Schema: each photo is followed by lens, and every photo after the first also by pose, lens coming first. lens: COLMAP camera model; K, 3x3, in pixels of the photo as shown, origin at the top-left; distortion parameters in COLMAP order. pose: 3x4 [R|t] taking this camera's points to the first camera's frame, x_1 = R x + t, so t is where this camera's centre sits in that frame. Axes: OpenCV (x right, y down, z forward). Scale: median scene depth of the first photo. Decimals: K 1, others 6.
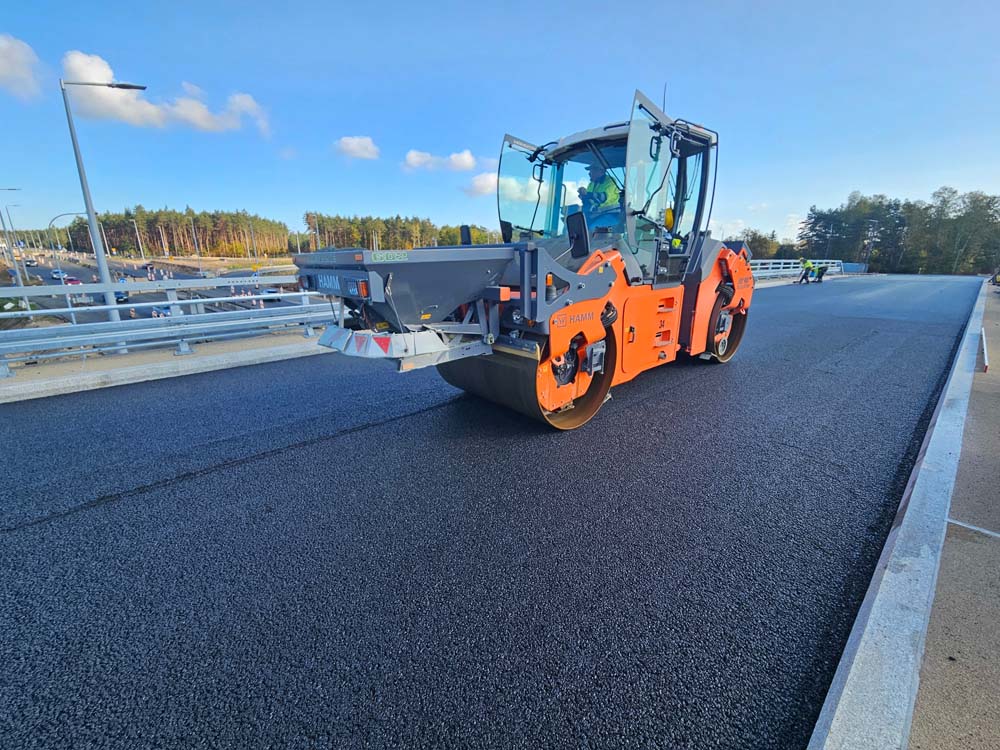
lens RADIAL K [[406.4, 0, 500.0], [0, 406.4, 375.0], [0, 0, 1]] dist [-0.013360, -0.000251]
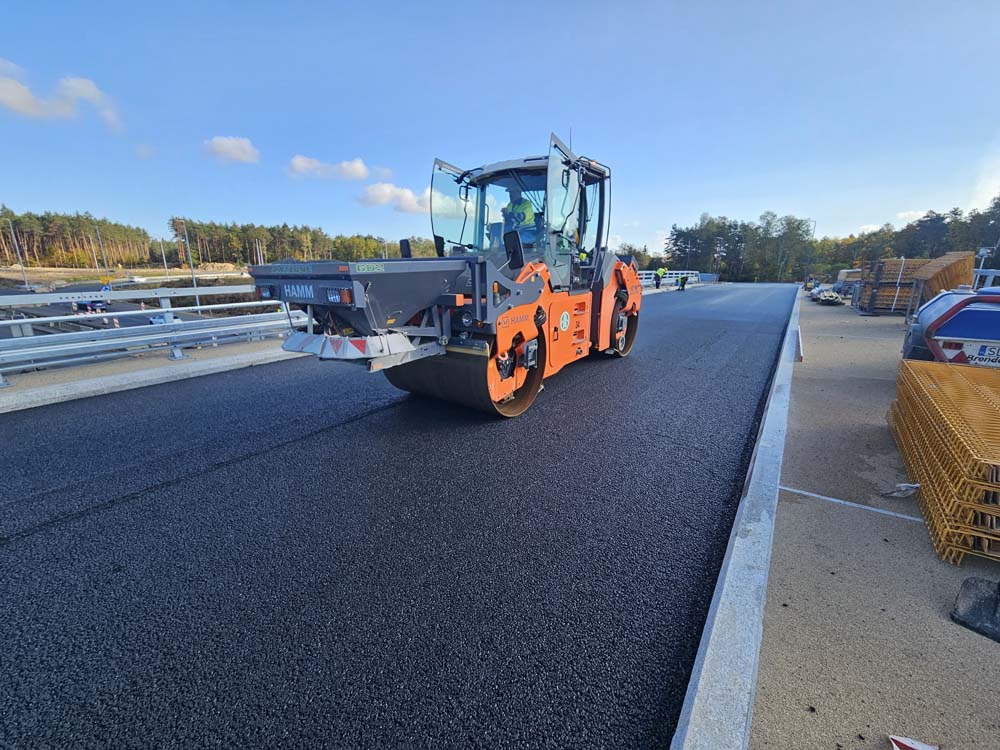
lens RADIAL K [[406.4, 0, 500.0], [0, 406.4, 375.0], [0, 0, 1]] dist [-0.013360, -0.000251]
pose [[0.970998, -0.057578, 0.232053, -0.088200], [0.063442, 0.997825, -0.017878, 0.023602], [-0.230519, 0.032082, 0.972539, -0.082969]]
